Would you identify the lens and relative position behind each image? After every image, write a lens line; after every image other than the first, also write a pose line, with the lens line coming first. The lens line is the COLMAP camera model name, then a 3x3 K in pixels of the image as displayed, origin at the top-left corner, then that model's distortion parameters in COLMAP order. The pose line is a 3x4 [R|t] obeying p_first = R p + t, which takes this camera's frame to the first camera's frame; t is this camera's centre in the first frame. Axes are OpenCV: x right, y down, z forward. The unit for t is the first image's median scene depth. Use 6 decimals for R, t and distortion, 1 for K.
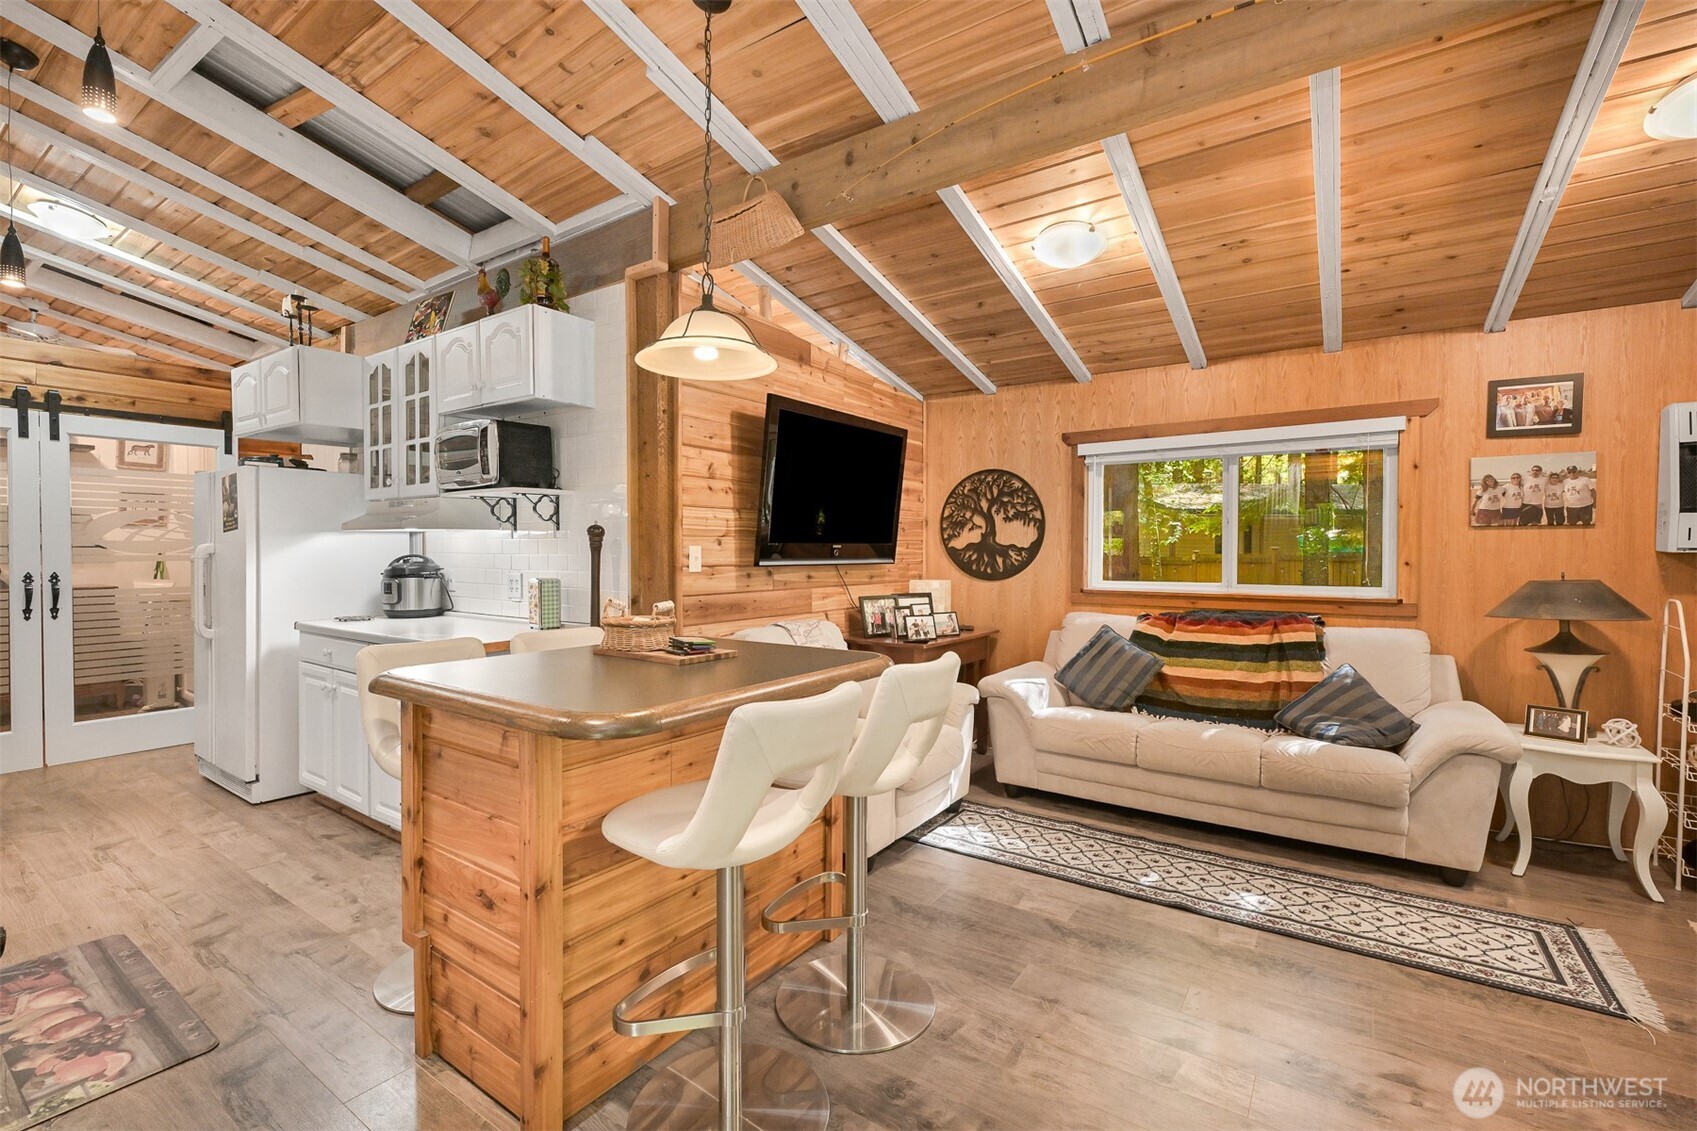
lens RADIAL K [[740.2, 0, 848.5], [0, 740.2, 565.5], [0, 0, 1]] dist [0.000231, 0.000015]
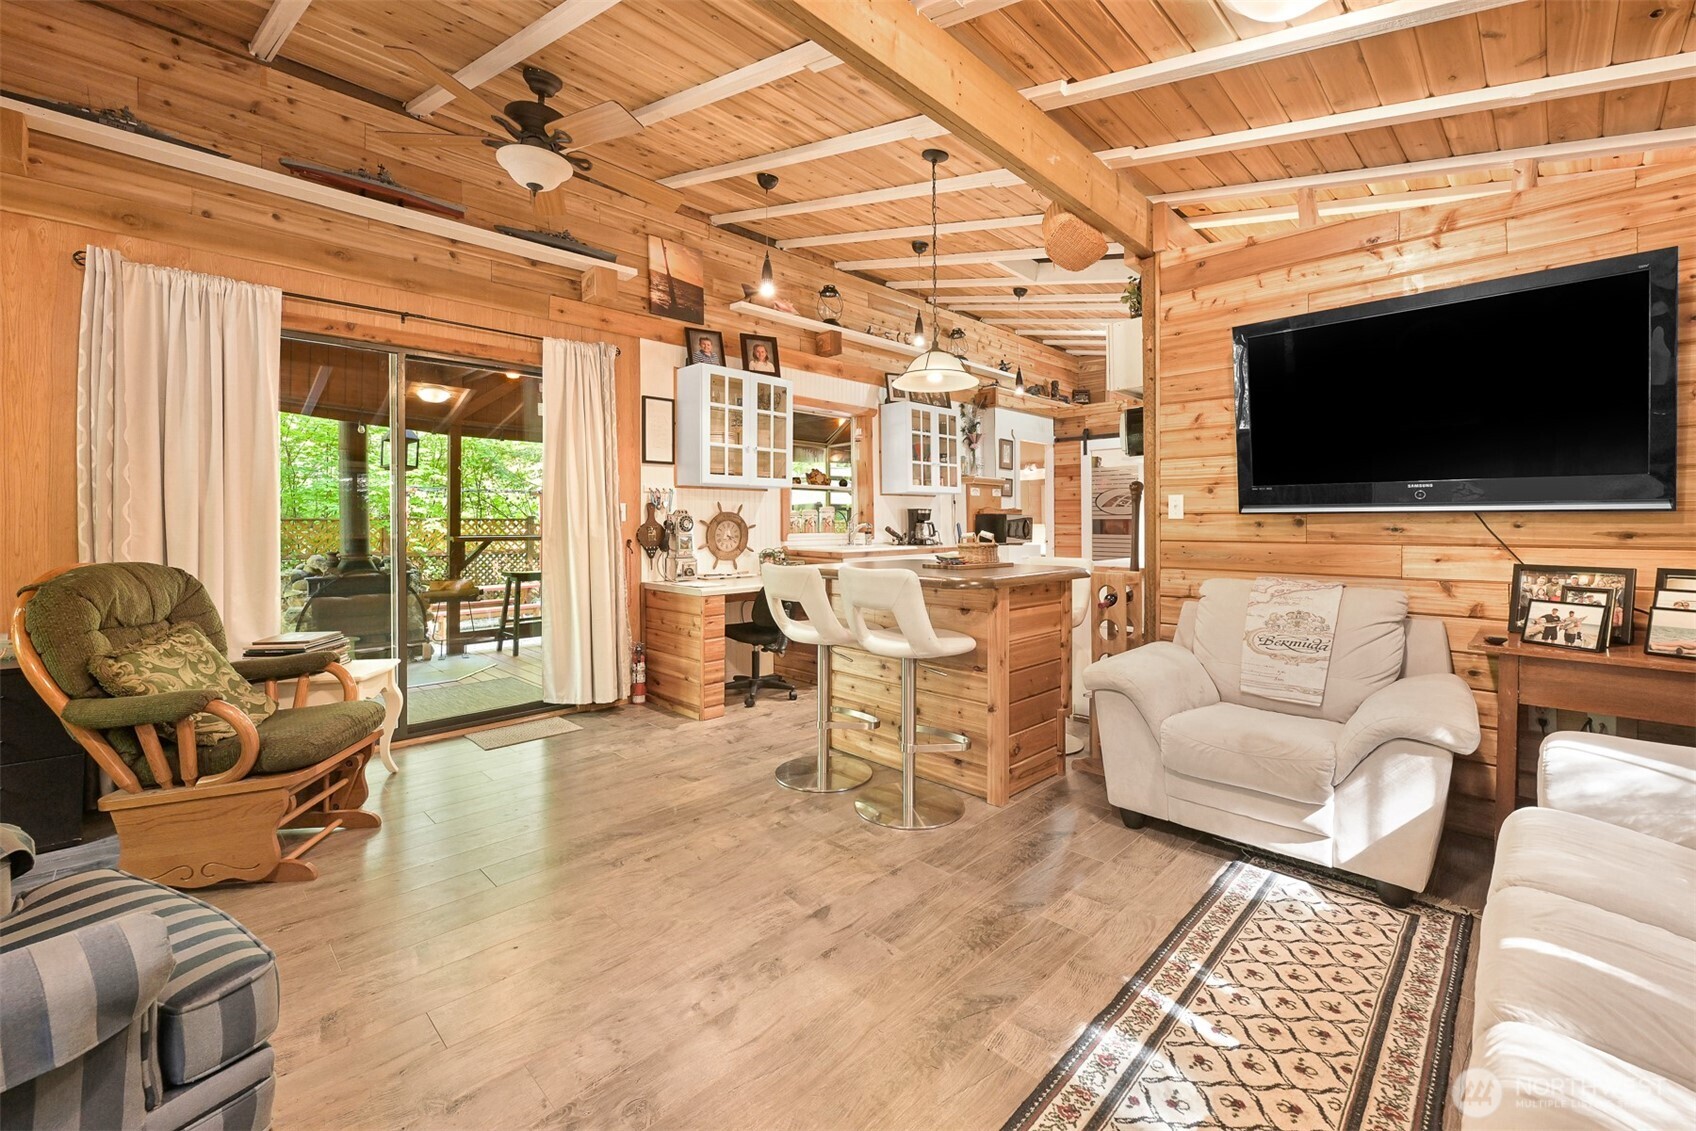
lens RADIAL K [[691.3, 0, 845.8], [0, 691.3, 523.5], [0, 0, 1]] dist [0.000241, 0.000045]
pose [[-0.173496, 0.000264, -0.984835, 0.885062], [-0.017071, 0.999849, 0.003275, 0.020350], [0.984687, 0.017381, -0.173465, 0.714067]]
